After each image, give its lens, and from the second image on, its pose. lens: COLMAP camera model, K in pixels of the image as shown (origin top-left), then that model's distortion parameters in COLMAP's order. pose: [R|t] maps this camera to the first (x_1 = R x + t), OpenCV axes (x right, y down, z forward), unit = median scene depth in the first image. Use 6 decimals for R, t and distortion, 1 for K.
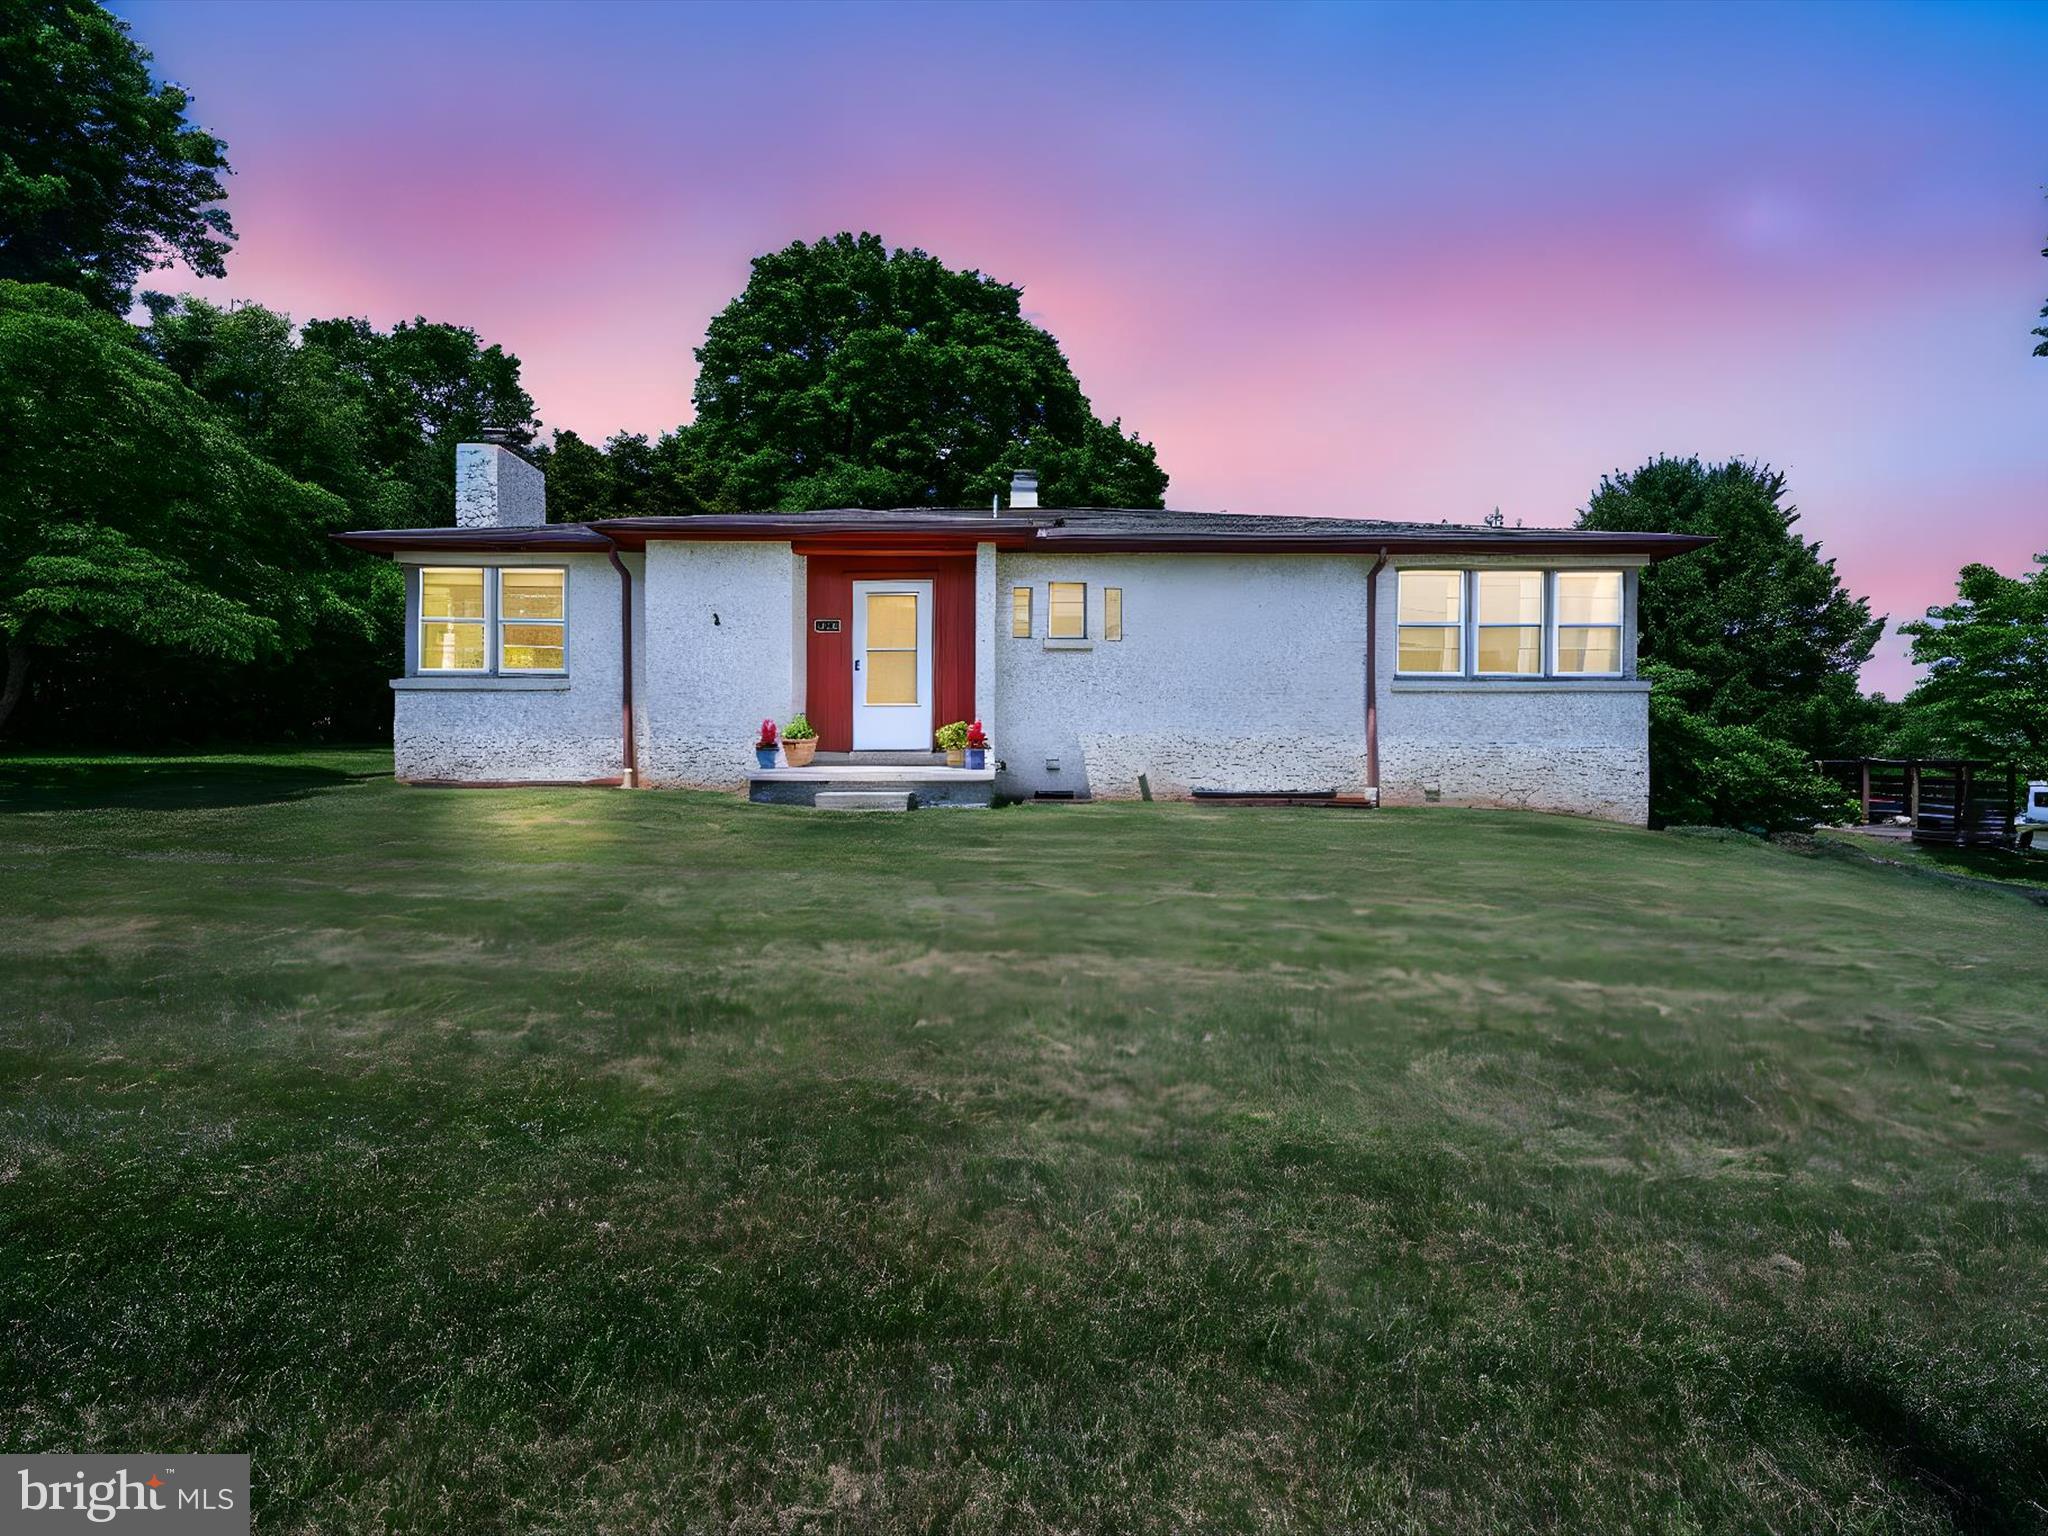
lens RADIAL K [[910.5, 0, 1024.0], [0, 910.5, 768.0], [0, 0, 1]] dist [-0.001975, -0.000586]
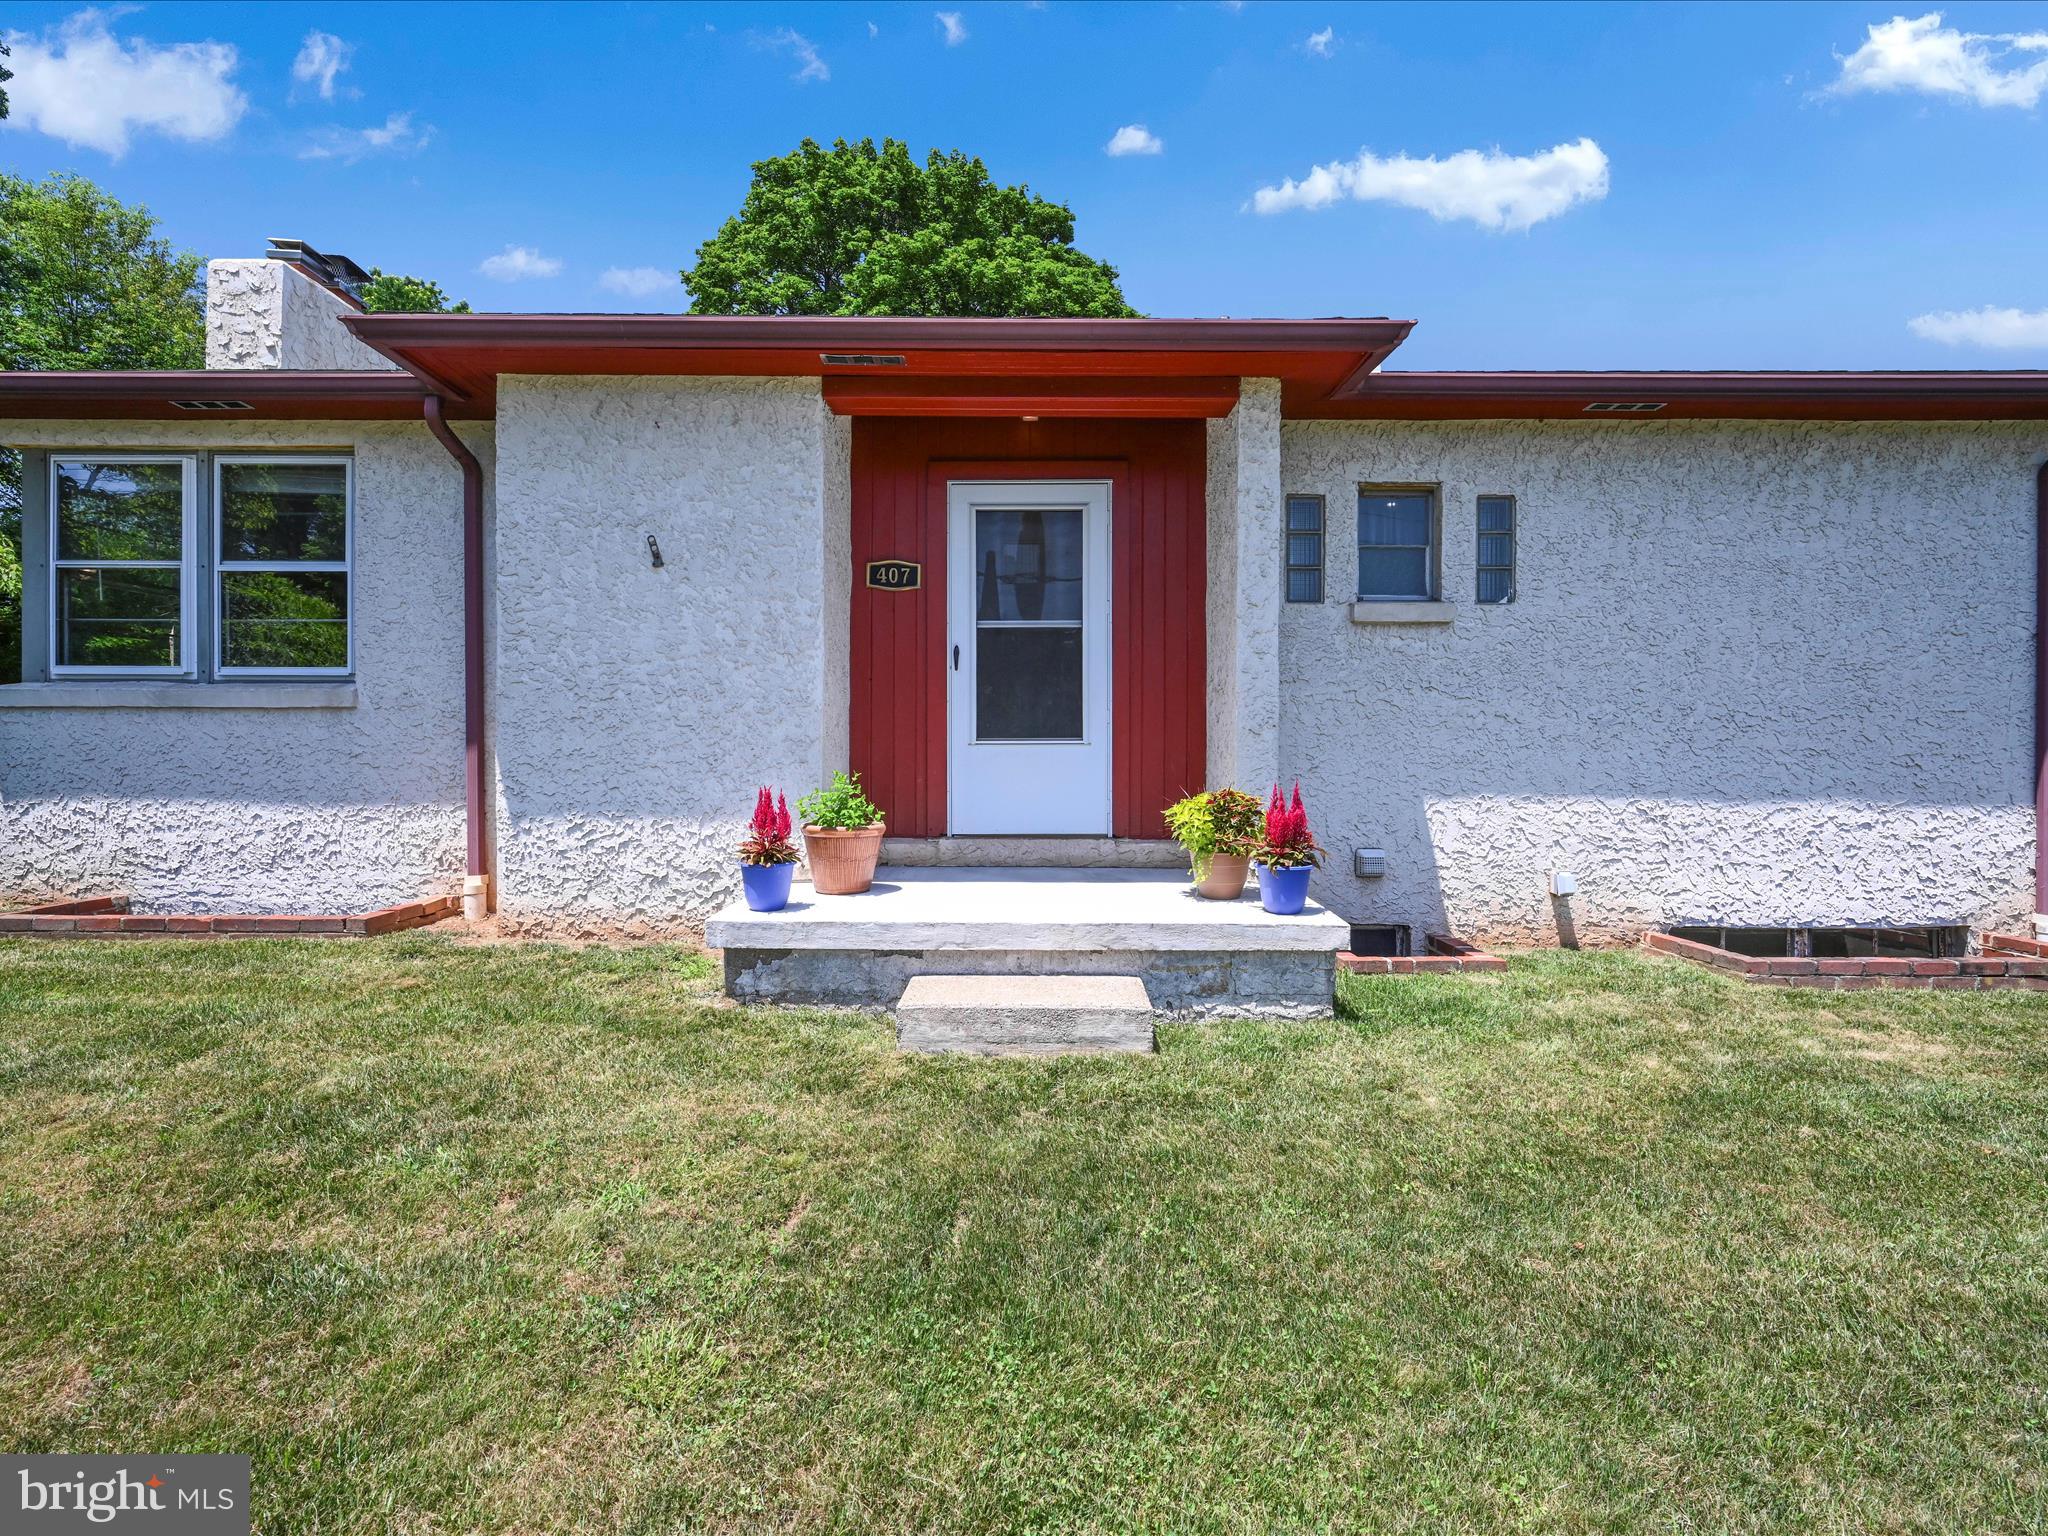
lens RADIAL K [[910.5, 0, 1024.0], [0, 910.5, 768.0], [0, 0, 1]] dist [-0.001975, -0.000586]
pose [[0.999987, -0.000443, -0.005074, -0.063189], [0.000446, 1.000000, 0.000671, -0.023741], [0.005074, -0.000674, 0.999987, 0.226326]]
